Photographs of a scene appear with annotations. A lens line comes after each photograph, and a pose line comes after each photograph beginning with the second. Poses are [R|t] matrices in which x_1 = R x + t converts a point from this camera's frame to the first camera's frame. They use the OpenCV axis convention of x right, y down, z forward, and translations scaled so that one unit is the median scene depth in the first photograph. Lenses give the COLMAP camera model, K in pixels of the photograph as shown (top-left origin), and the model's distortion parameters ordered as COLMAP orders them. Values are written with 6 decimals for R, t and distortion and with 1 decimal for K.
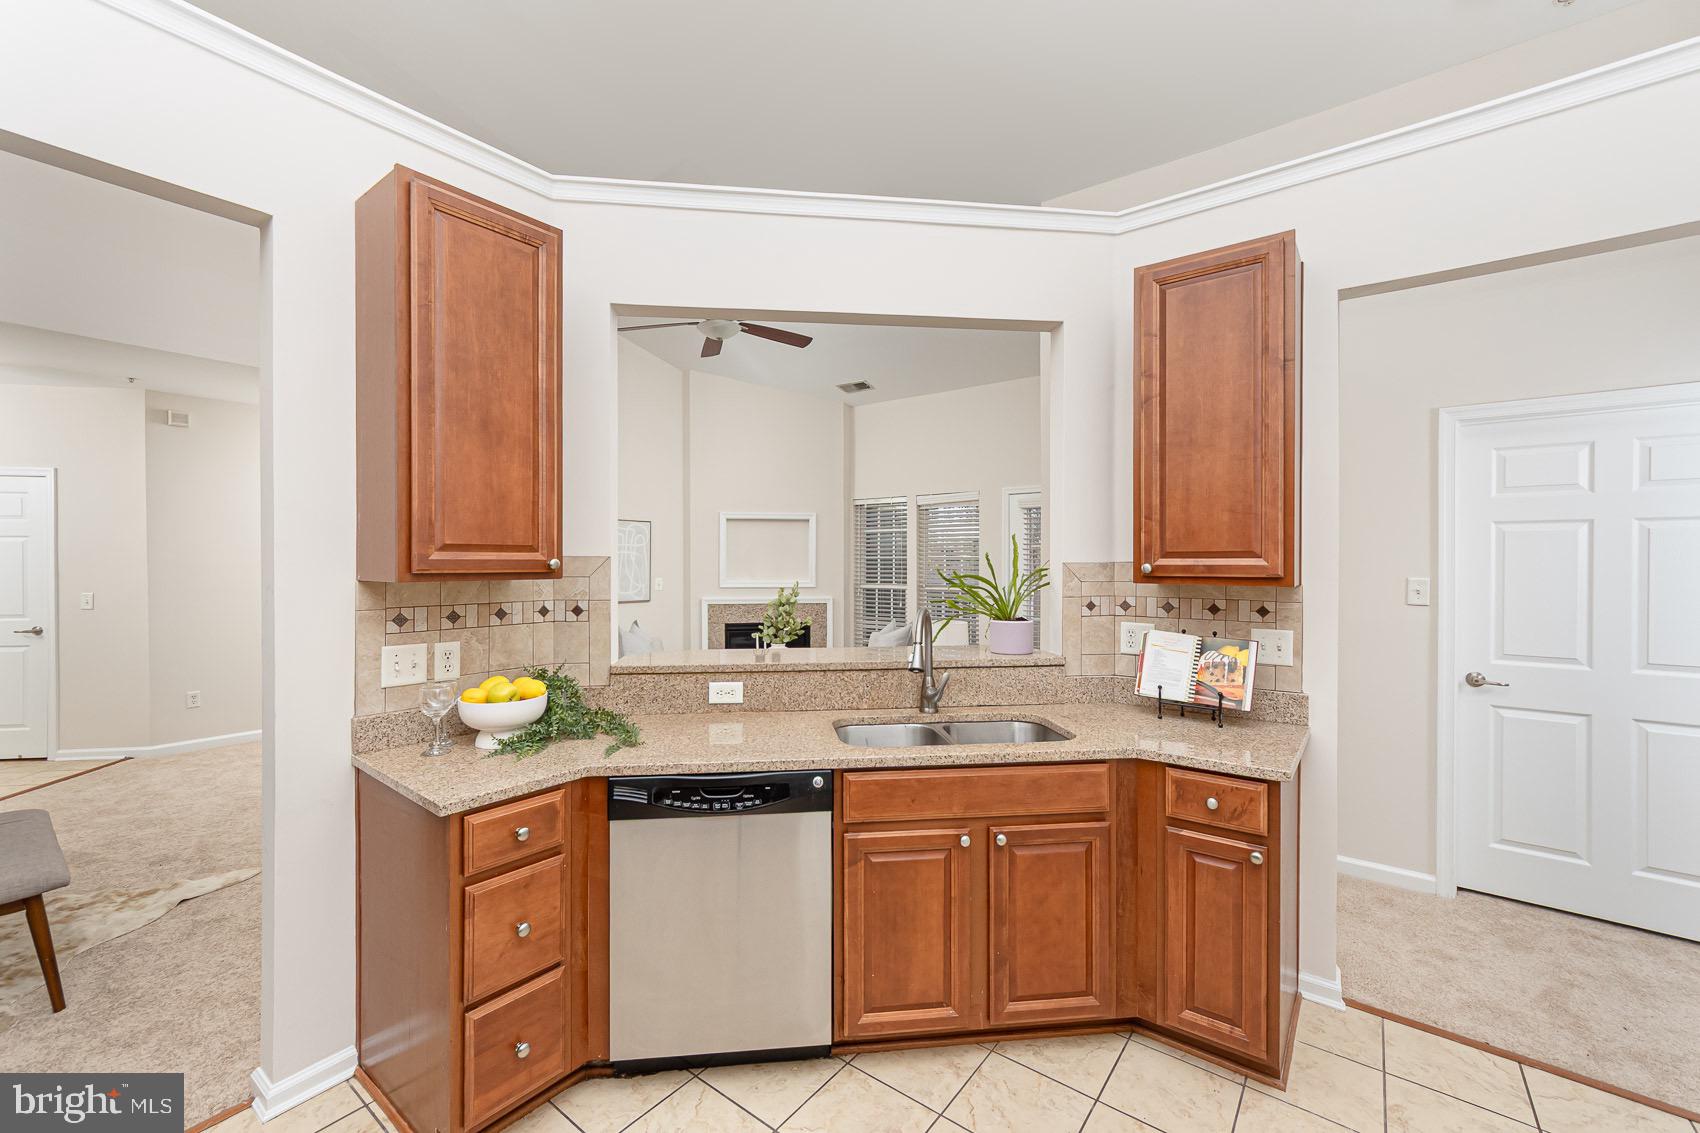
lens RADIAL K [[699.4, 0, 848.9], [0, 699.4, 565.9], [0, 0, 1]] dist [0.002534, 0.002445]
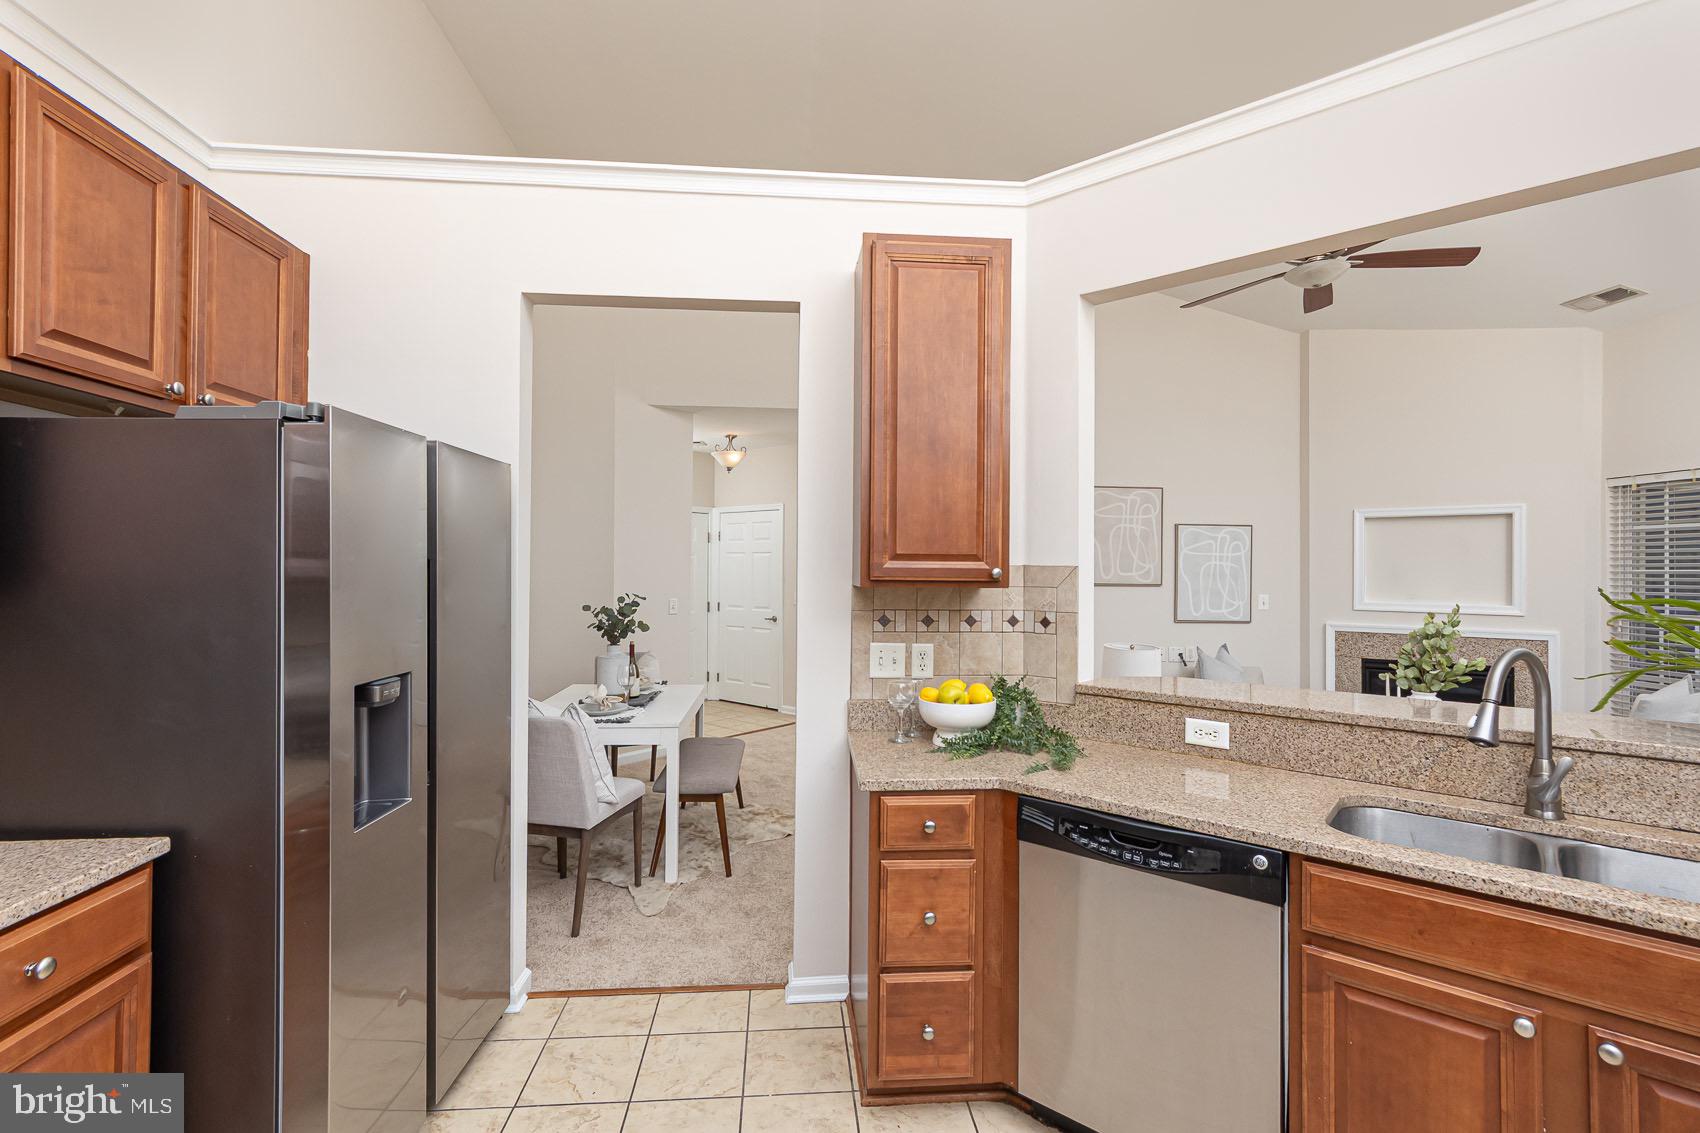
lens RADIAL K [[795.1, 0, 849.6], [0, 795.1, 565.1], [0, 0, 1]] dist [0.005177, 0.001308]
pose [[0.673830, 0.000961, -0.738886, 0.284249], [-0.014044, 0.999835, -0.011507, 0.001991], [0.738753, 0.018130, 0.673733, 0.076932]]
